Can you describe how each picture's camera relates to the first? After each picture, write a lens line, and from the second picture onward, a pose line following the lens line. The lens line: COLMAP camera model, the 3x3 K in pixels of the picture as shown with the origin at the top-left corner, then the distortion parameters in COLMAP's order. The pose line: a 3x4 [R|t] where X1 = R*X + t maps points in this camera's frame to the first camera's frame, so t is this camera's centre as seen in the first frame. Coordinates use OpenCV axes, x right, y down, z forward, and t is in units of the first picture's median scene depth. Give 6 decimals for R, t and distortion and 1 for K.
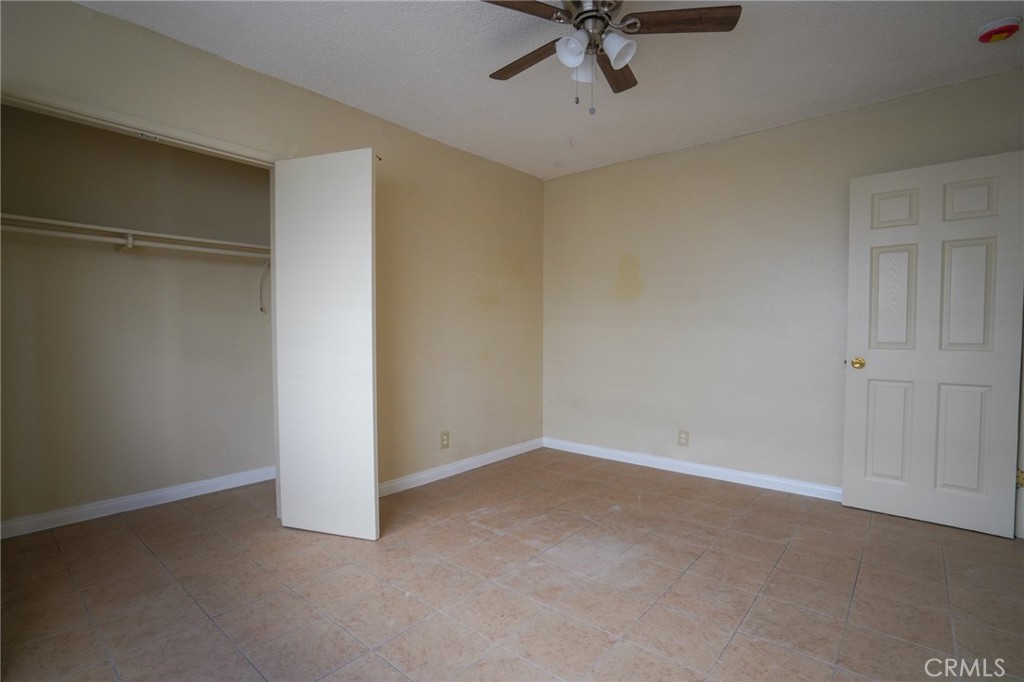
lens RADIAL K [[501.3, 0, 512.0], [0, 501.3, 341.0], [0, 0, 1]] dist [-0.002378, 0.025892]
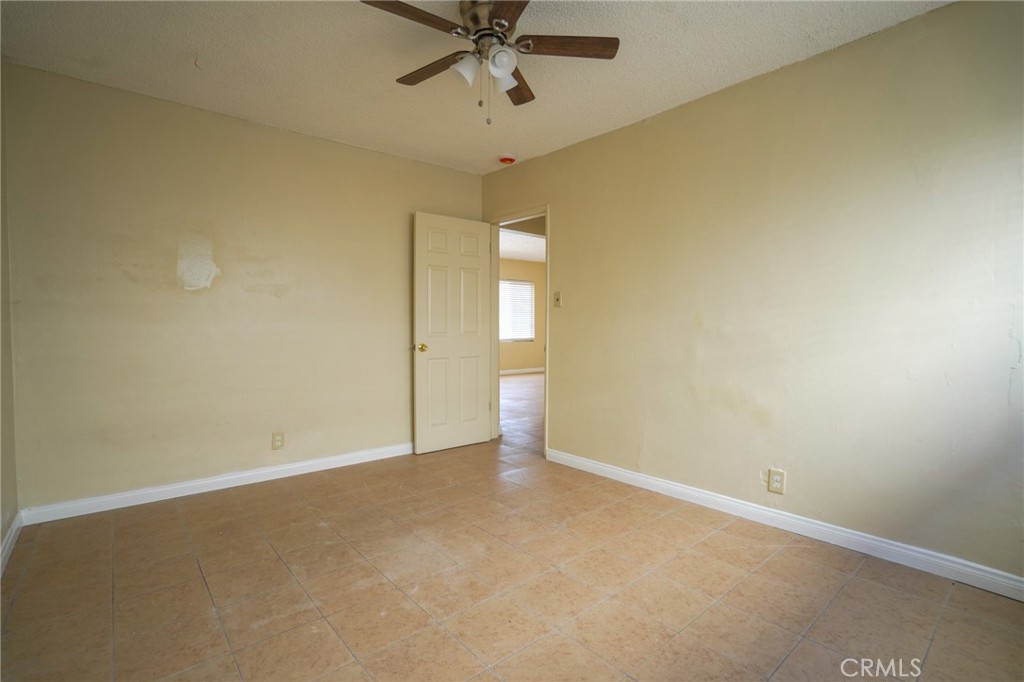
lens RADIAL K [[481.9, 0, 512.0], [0, 481.9, 341.0], [0, 0, 1]] dist [-0.000383, 0.013854]
pose [[0.154680, -0.024479, 0.987661, -0.636788], [0.012739, 0.999659, 0.022781, -0.007298], [-0.987883, 0.009058, 0.154939, 0.589747]]
